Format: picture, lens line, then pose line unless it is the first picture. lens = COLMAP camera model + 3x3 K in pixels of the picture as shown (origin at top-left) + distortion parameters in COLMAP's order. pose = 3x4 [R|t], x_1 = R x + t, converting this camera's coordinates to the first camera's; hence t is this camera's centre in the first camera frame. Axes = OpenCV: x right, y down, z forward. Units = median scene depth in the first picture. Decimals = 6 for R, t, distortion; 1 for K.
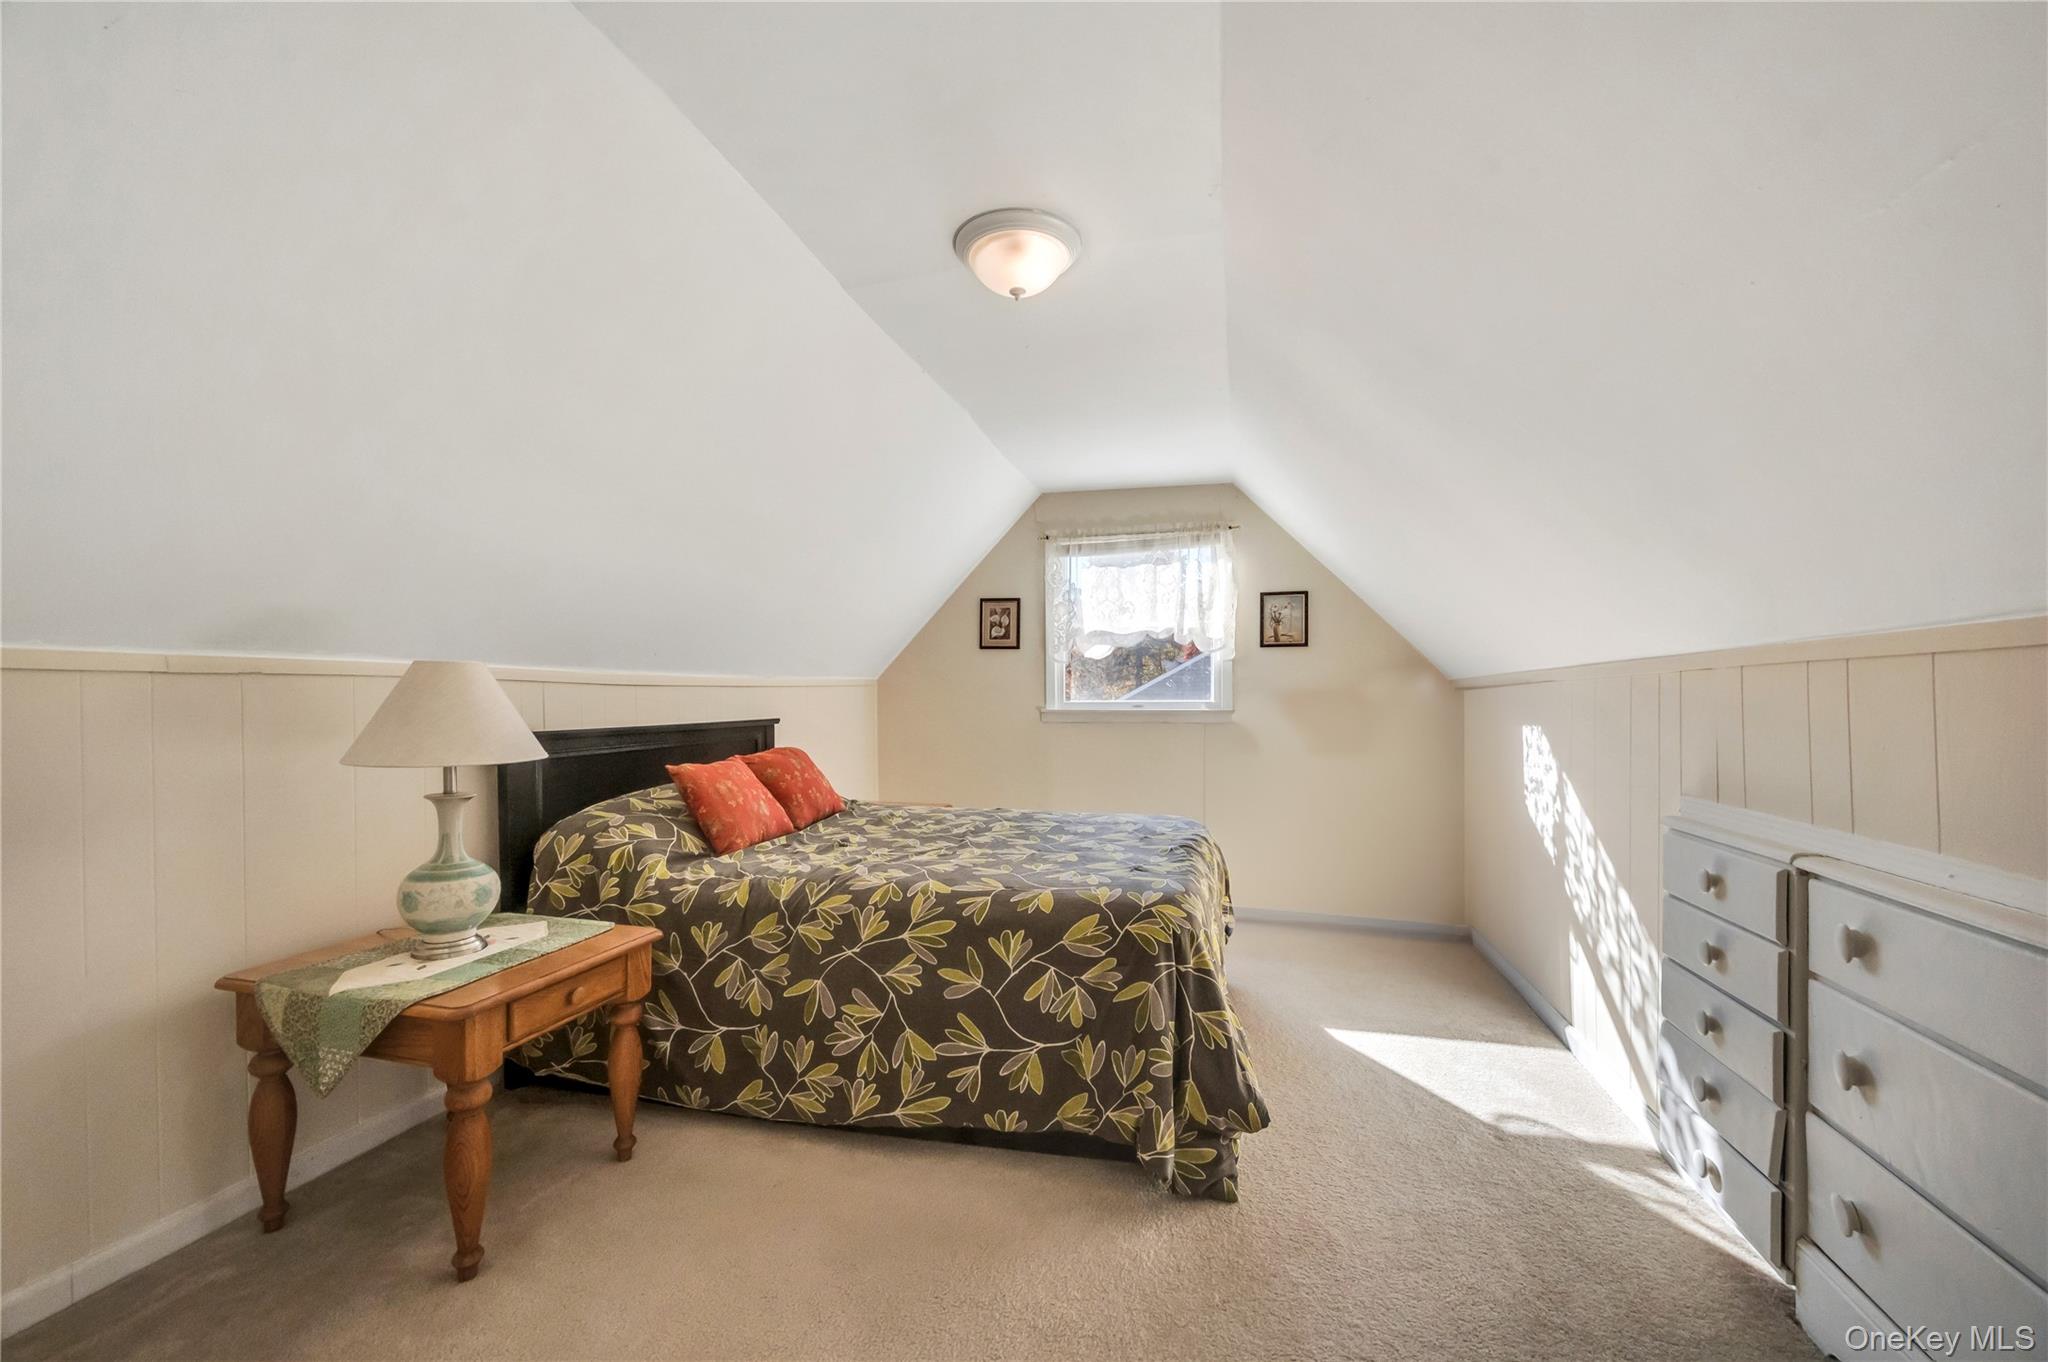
lens RADIAL K [[815.3, 0, 1021.4], [0, 815.3, 686.7], [0, 0, 1]] dist [-0.001615, -0.000144]
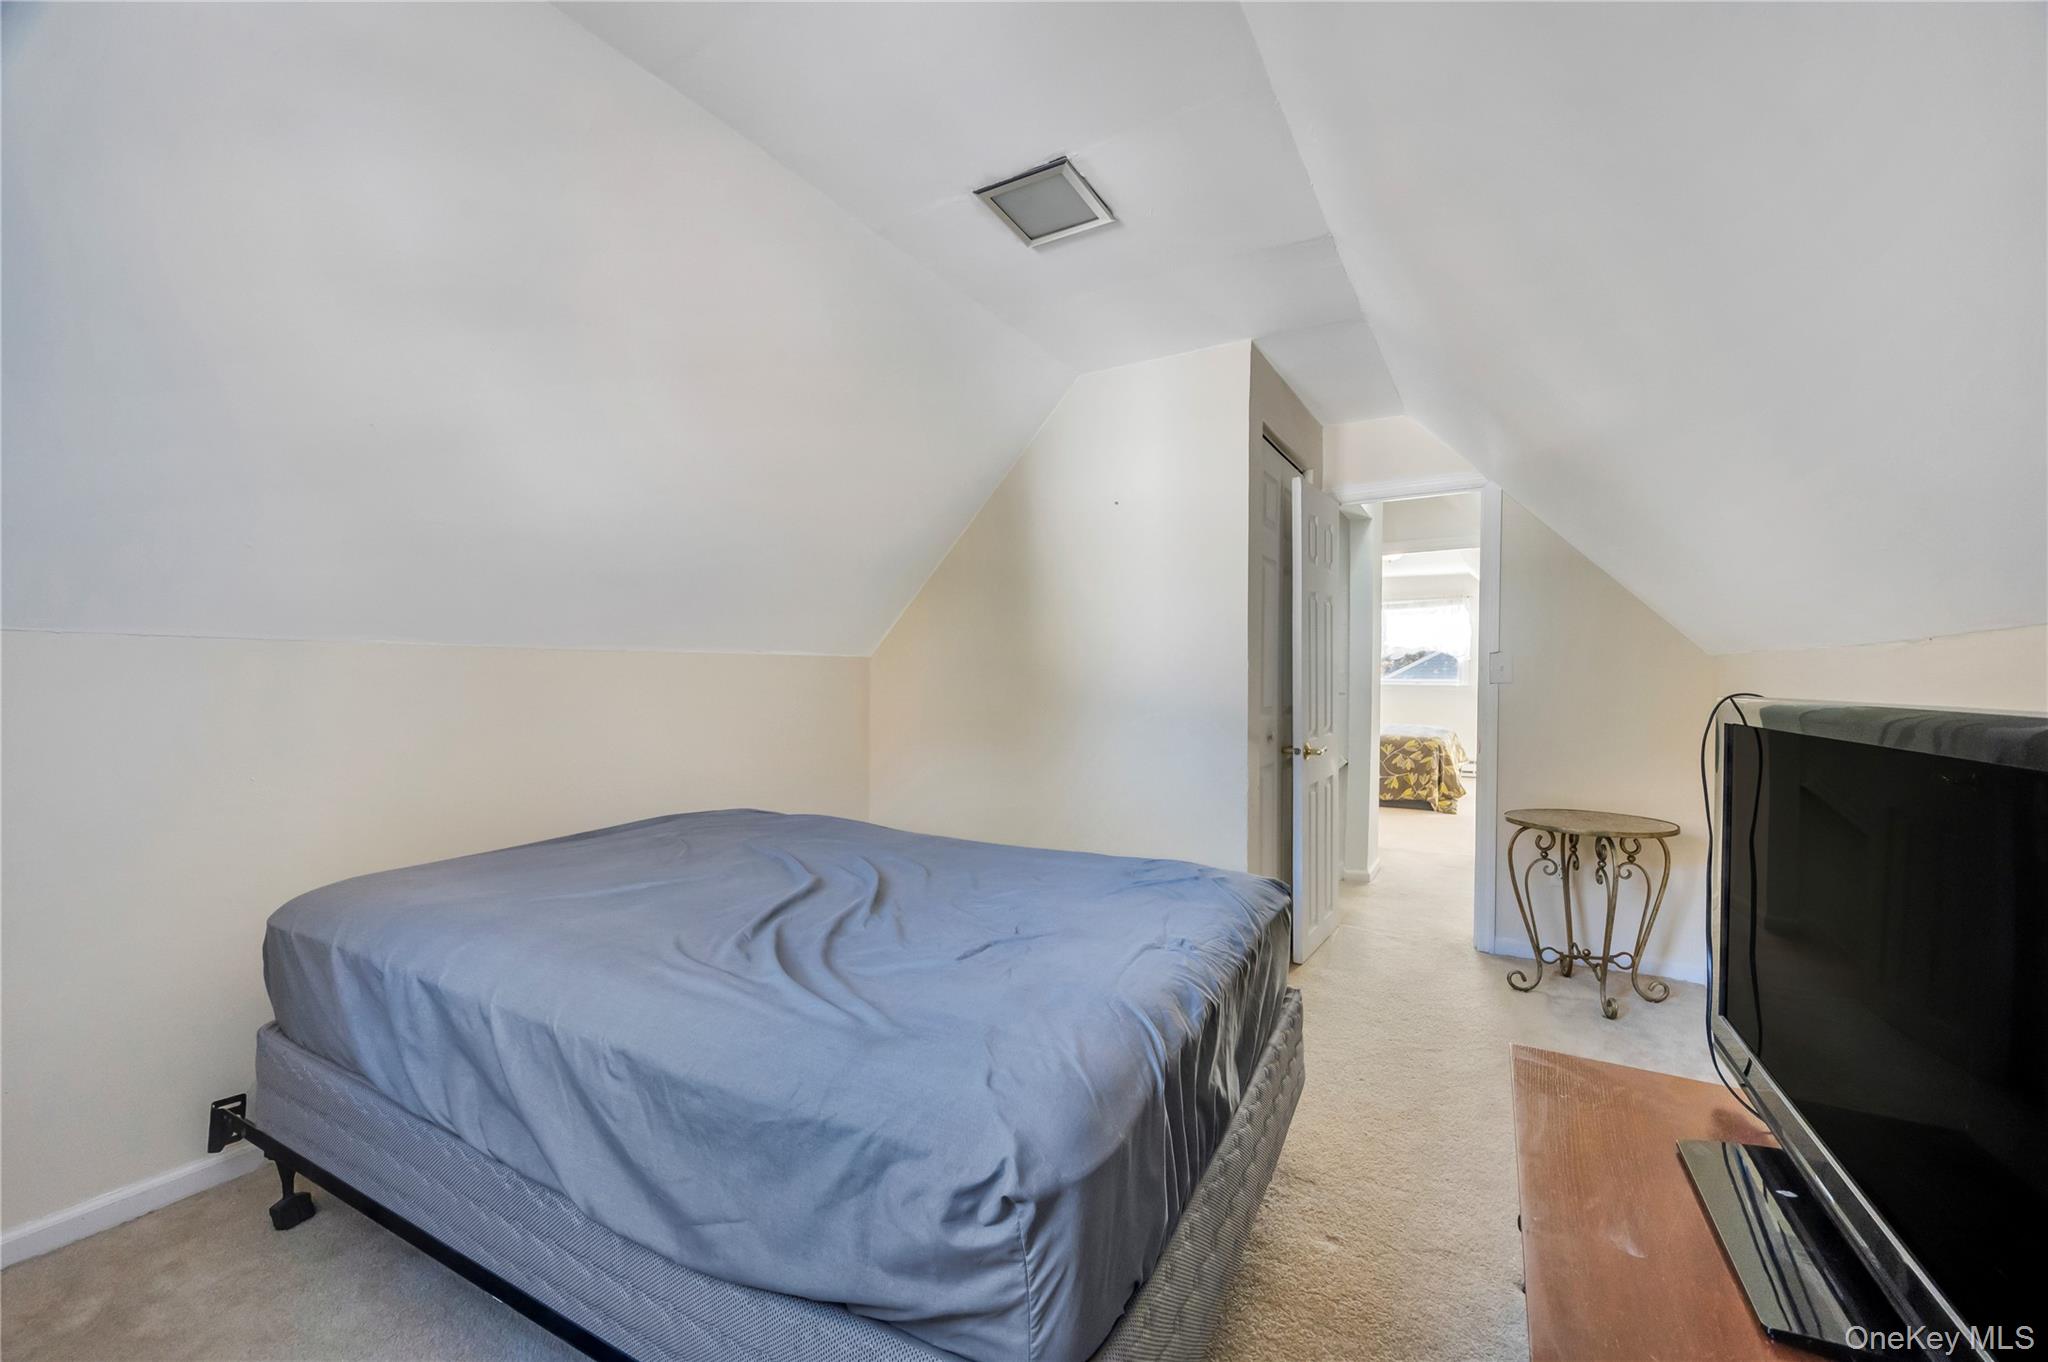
lens RADIAL K [[815.3, 0, 1032.7], [0, 815.3, 678.8], [0, 0, 1]] dist [-0.001615, -0.000144]
pose [[0.963752, 0.007146, -0.266703, -0.578139], [-0.002846, 0.999860, 0.016508, -0.041632], [0.266784, -0.015151, 0.963637, -2.924851]]
